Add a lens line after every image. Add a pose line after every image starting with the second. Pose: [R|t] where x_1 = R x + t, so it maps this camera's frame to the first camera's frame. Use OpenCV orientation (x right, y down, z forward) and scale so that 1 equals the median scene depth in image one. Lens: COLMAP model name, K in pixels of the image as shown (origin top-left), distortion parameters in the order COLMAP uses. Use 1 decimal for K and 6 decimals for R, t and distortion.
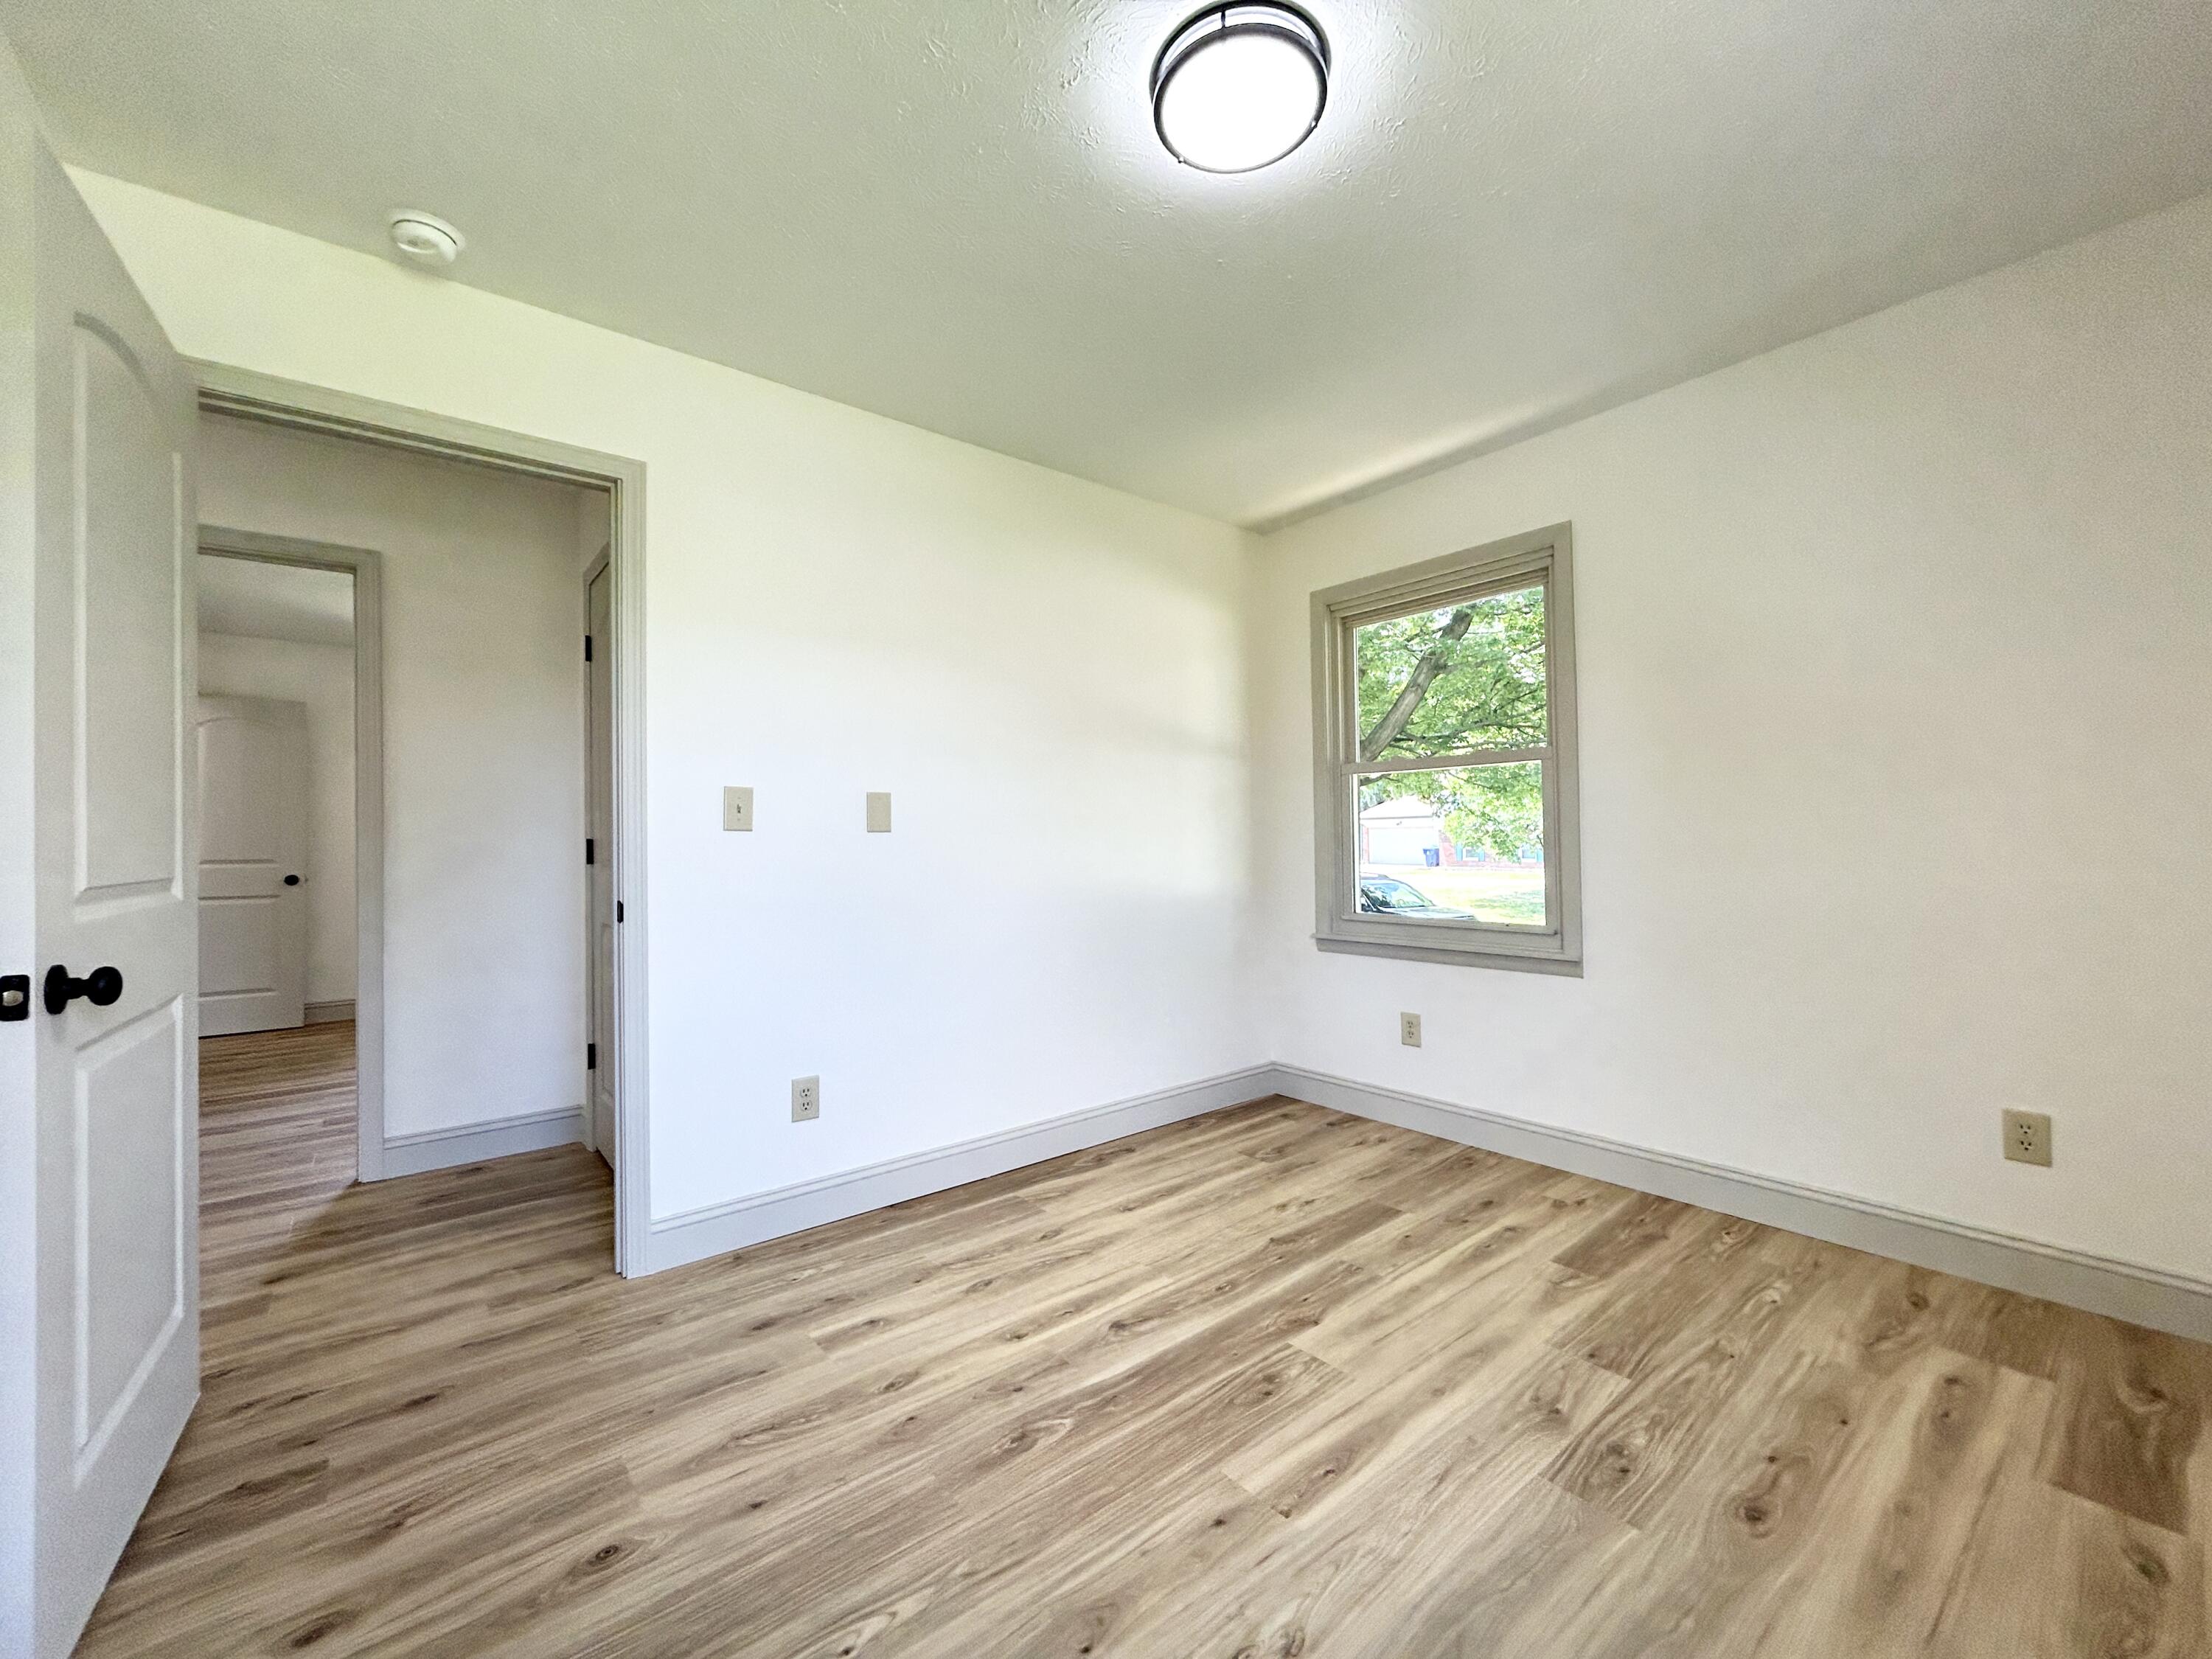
lens RADIAL K [[891.5, 0, 1096.5], [0, 891.5, 815.8], [0, 0, 1]] dist [-0.001686, 0.002379]
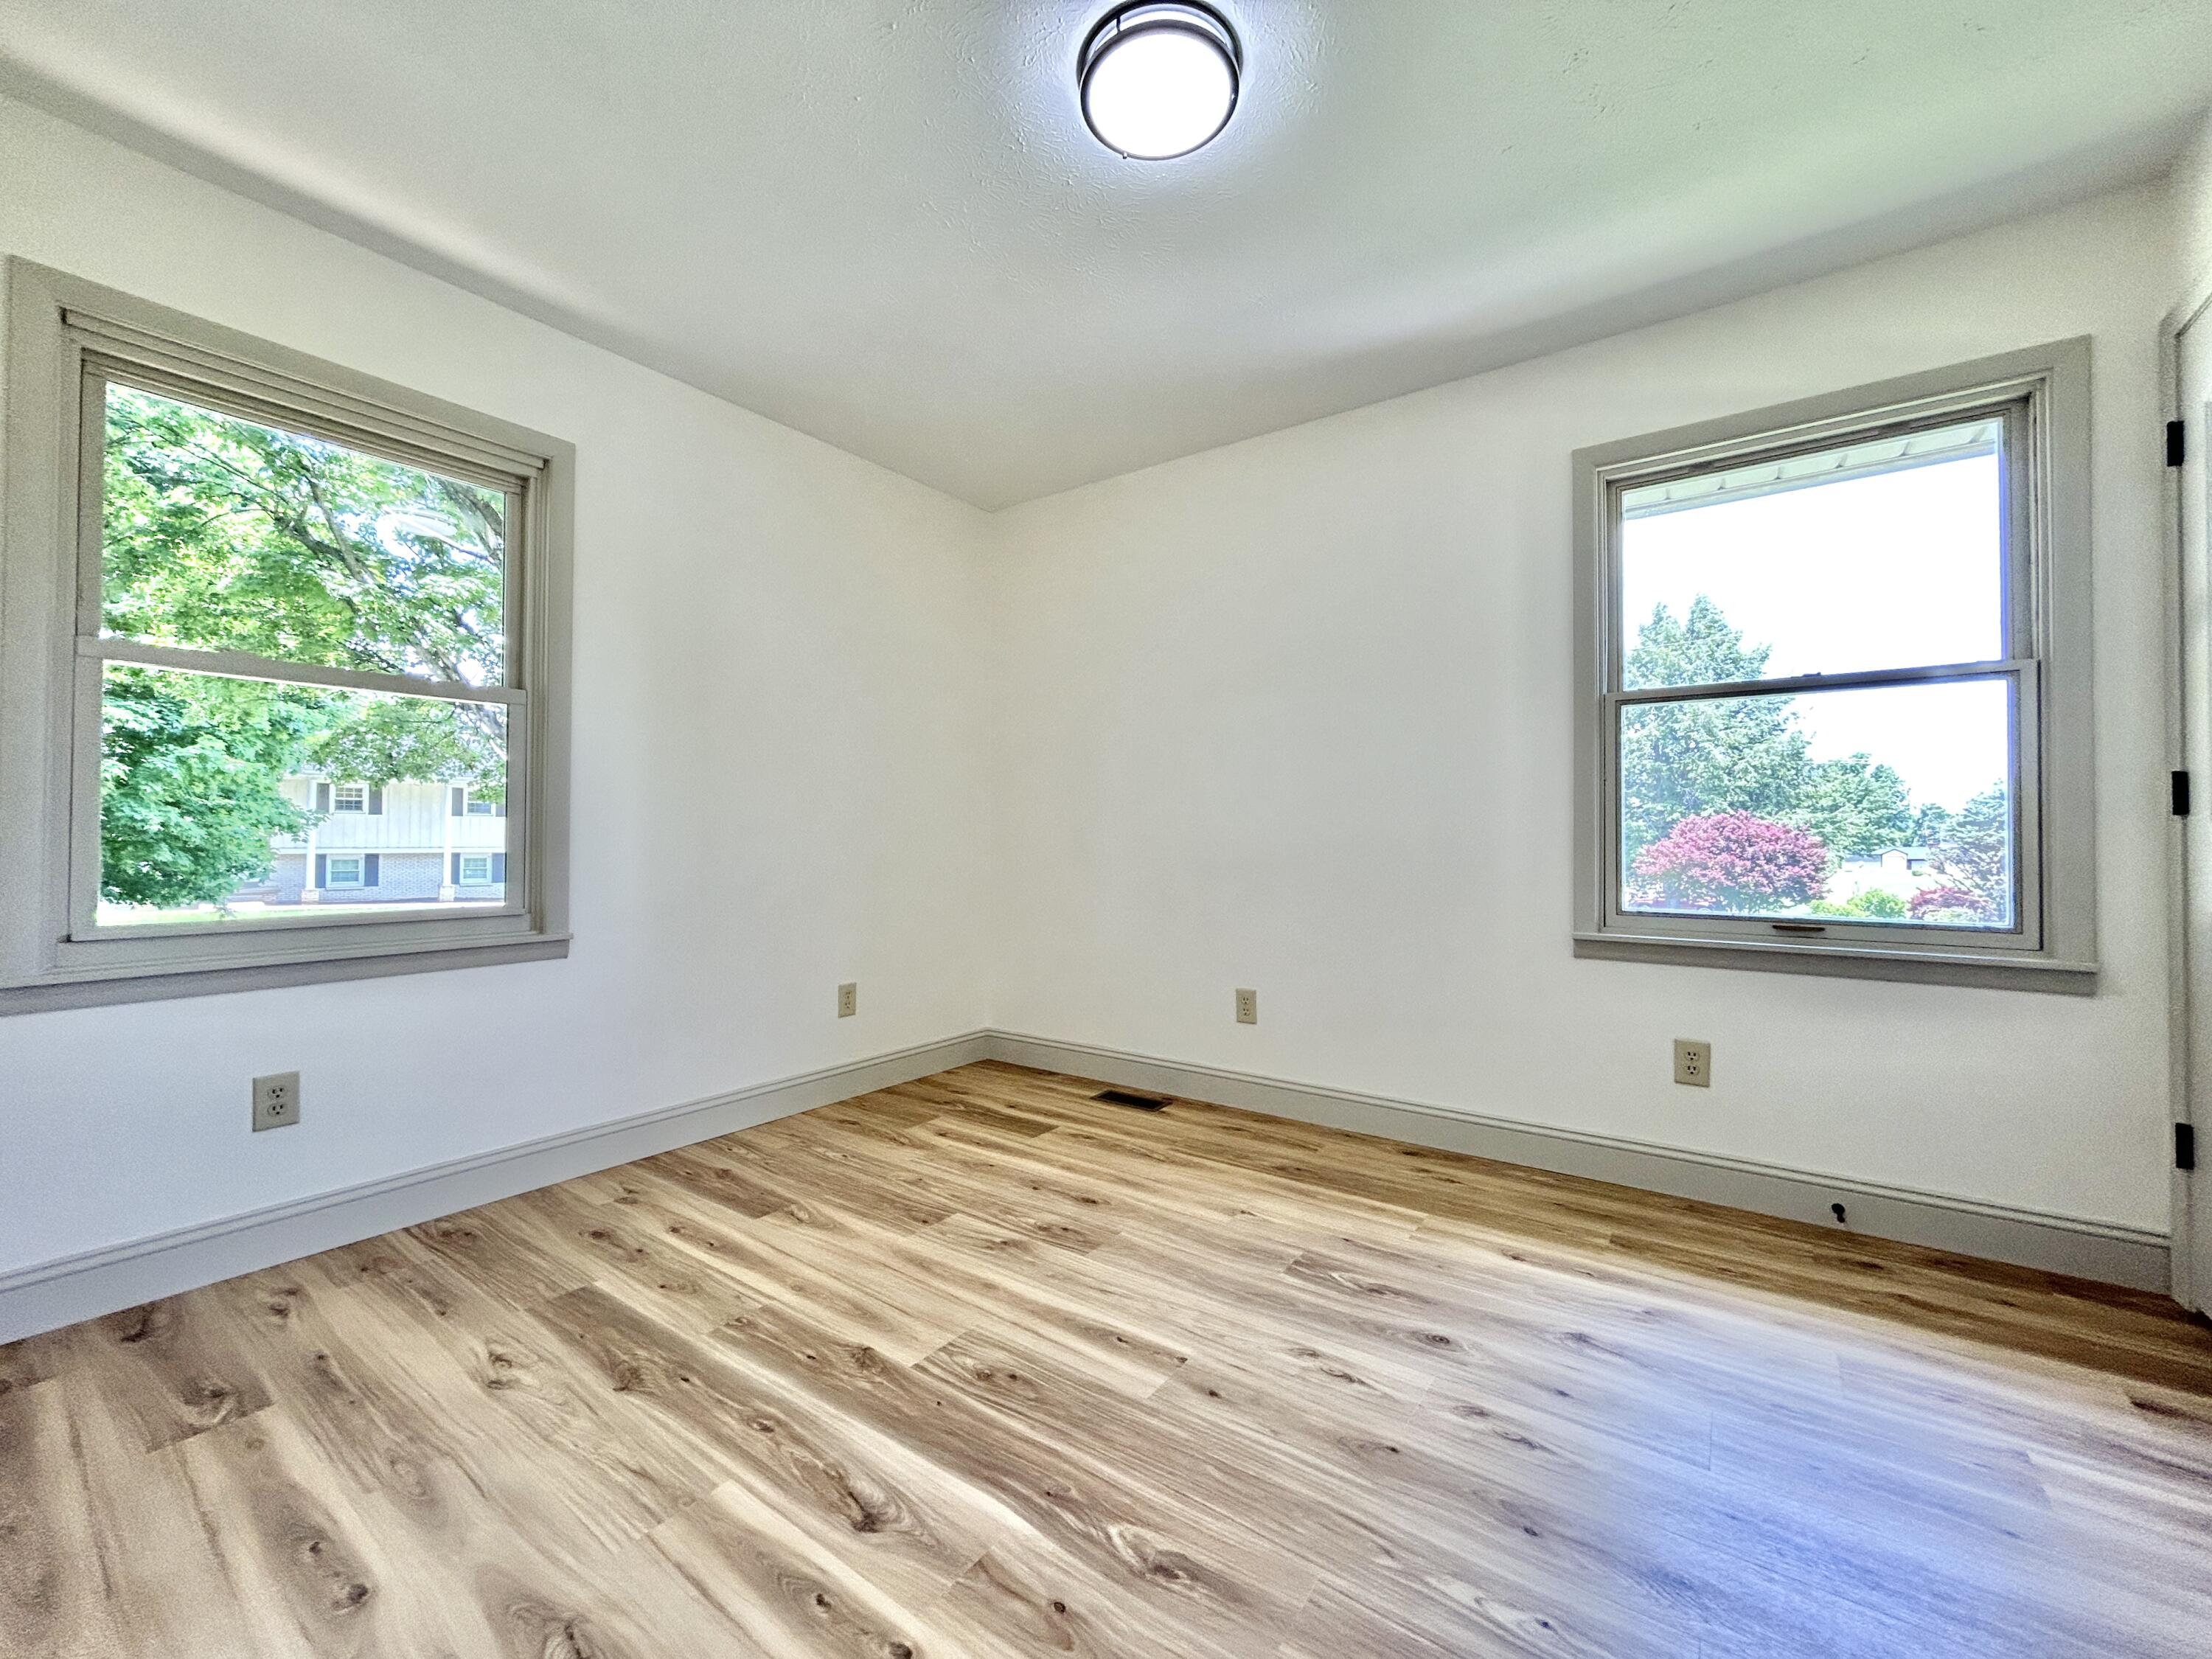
lens RADIAL K [[891.5, 0, 1097.1], [0, 891.5, 804.5], [0, 0, 1]] dist [-0.001686, 0.002379]
pose [[-0.262510, 0.051336, 0.963563, -0.625239], [-0.024973, 0.997888, -0.059968, 0.095079], [-0.964606, -0.039805, -0.260674, 0.989235]]
